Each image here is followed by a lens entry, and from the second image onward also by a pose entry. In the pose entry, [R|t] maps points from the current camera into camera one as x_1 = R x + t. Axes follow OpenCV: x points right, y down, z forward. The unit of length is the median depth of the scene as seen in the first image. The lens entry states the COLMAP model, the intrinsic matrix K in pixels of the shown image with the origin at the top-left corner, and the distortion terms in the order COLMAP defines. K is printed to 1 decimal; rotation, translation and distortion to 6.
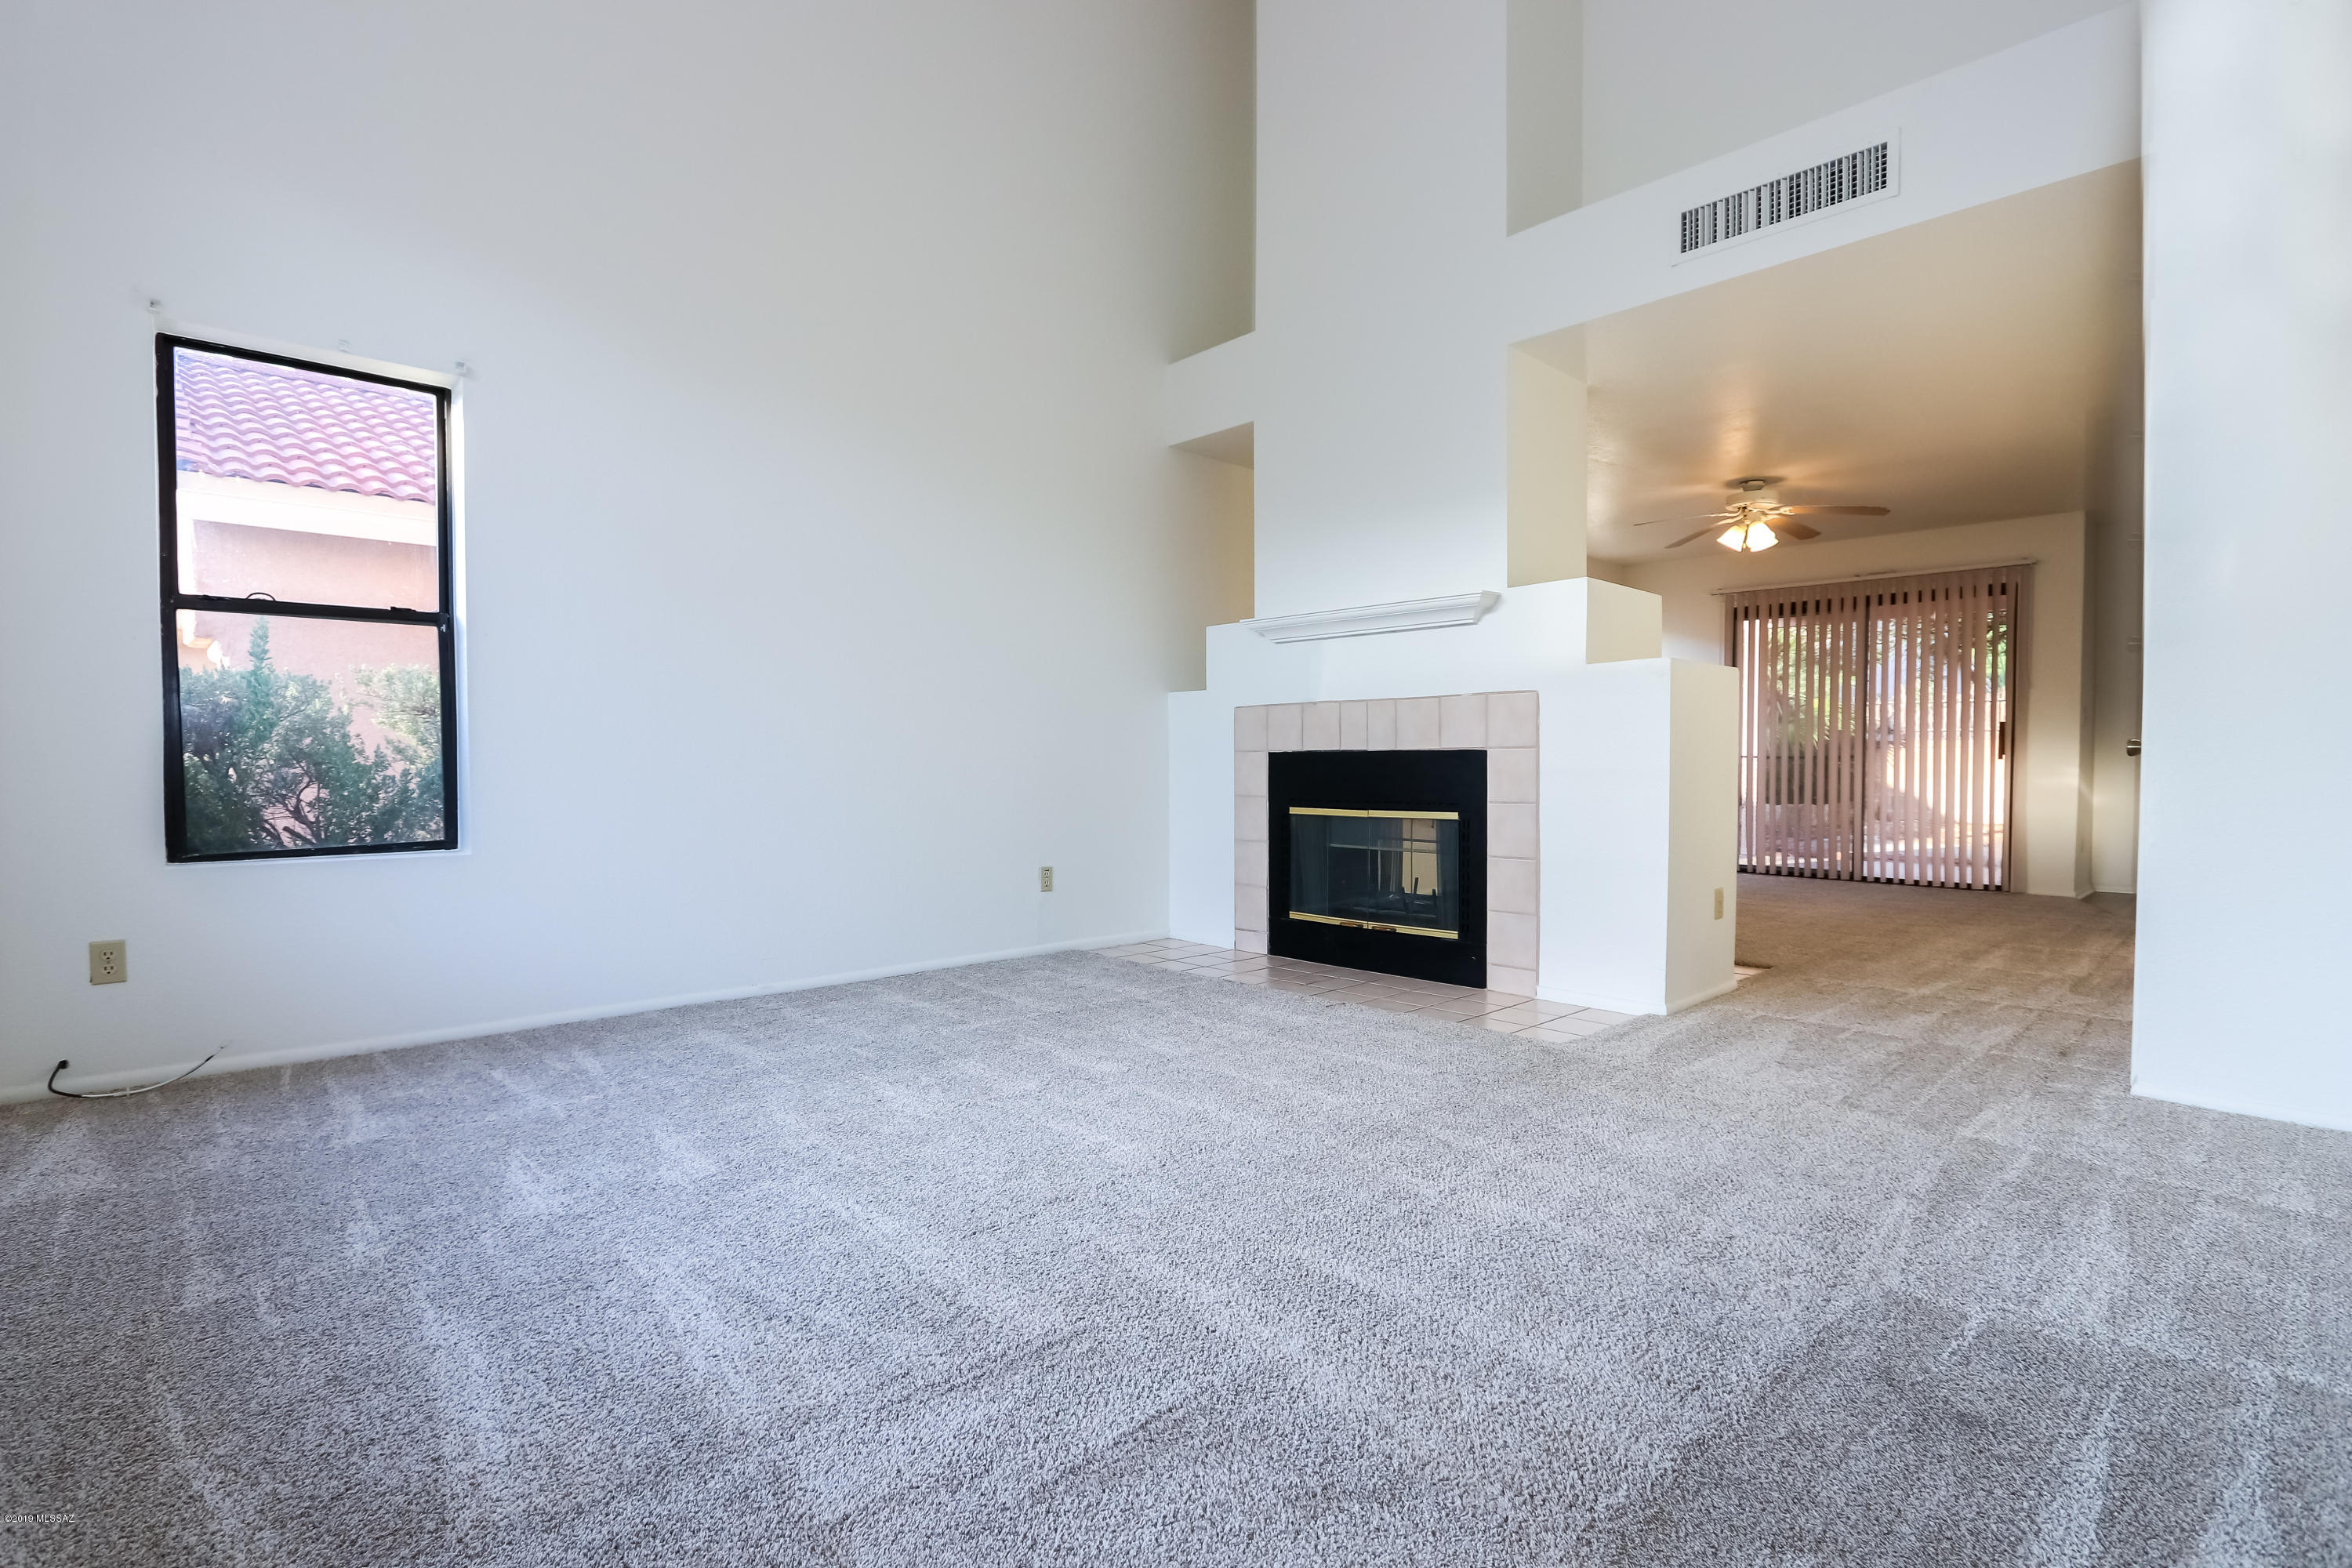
lens RADIAL K [[1103.9, 0, 1187.9], [0, 1103.9, 785.7], [0, 0, 1]] dist [-0.001644, 0.000064]
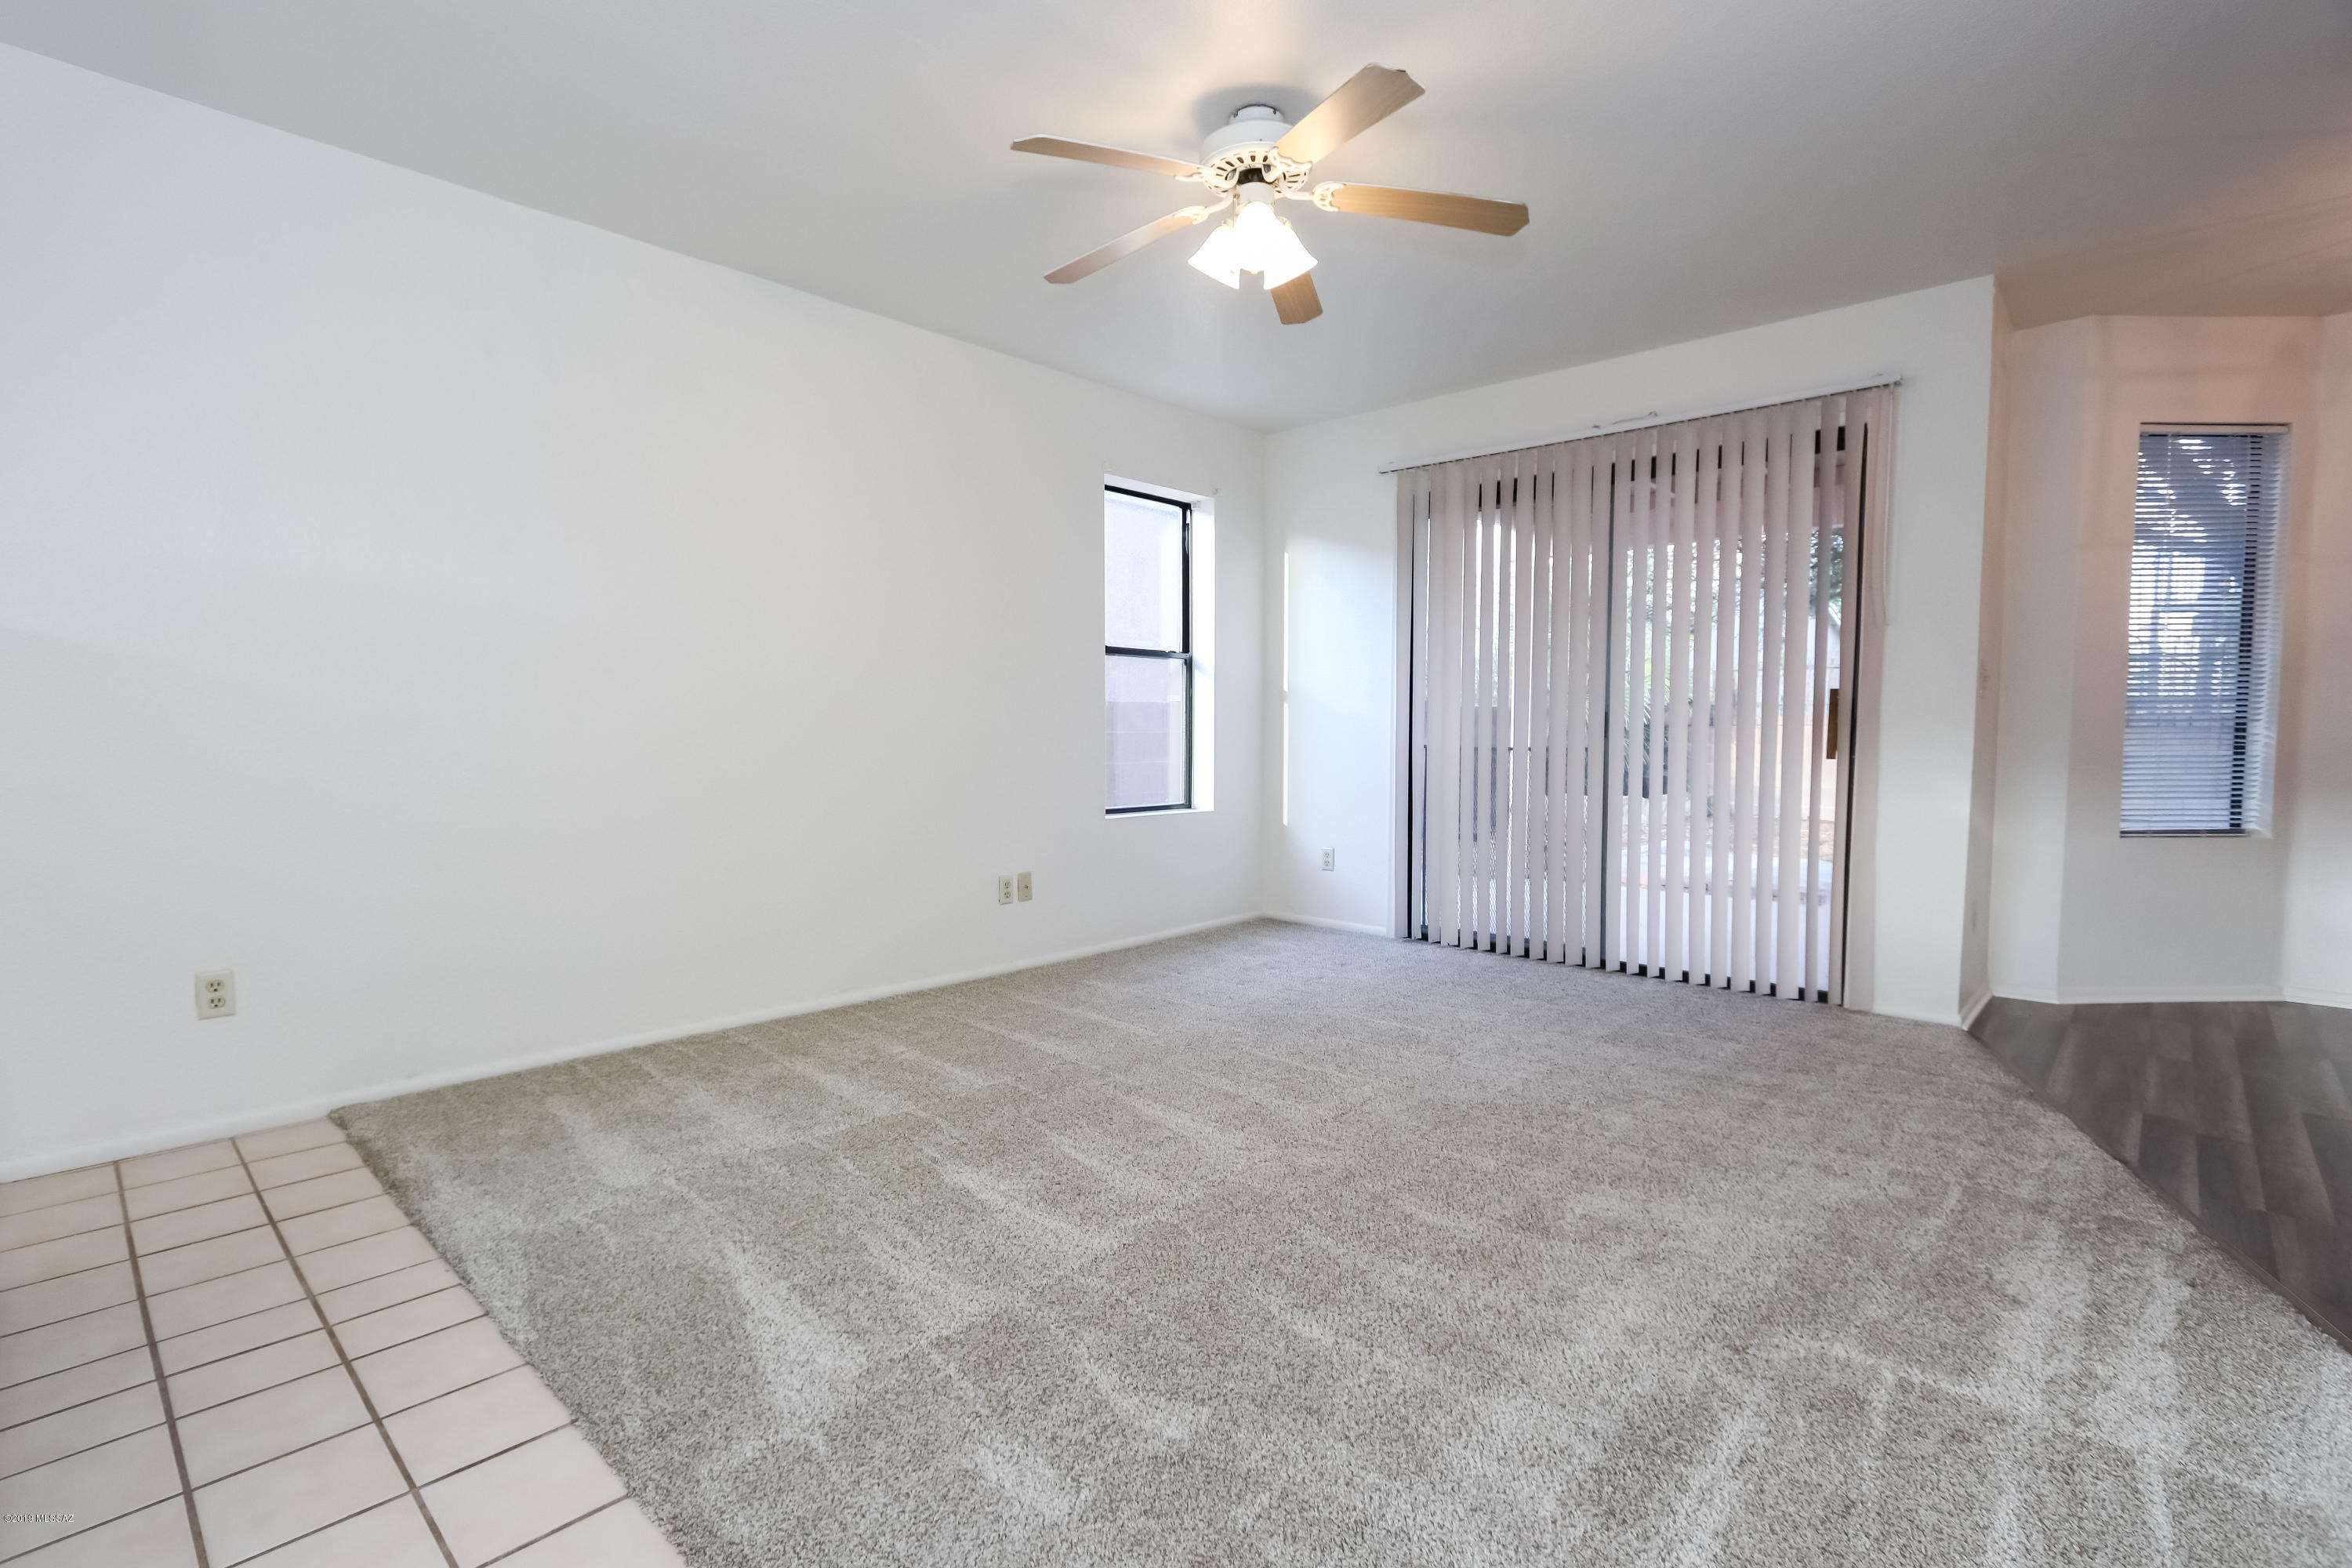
lens RADIAL K [[1103.9, 0, 1166.3], [0, 1103.9, 792.0], [0, 0, 1]] dist [-0.001644, 0.000064]
pose [[0.996056, 0.002536, 0.088690, 0.363737], [-0.004353, 0.999784, 0.020300, -0.017033], [-0.088619, -0.020606, 0.995852, 0.488645]]
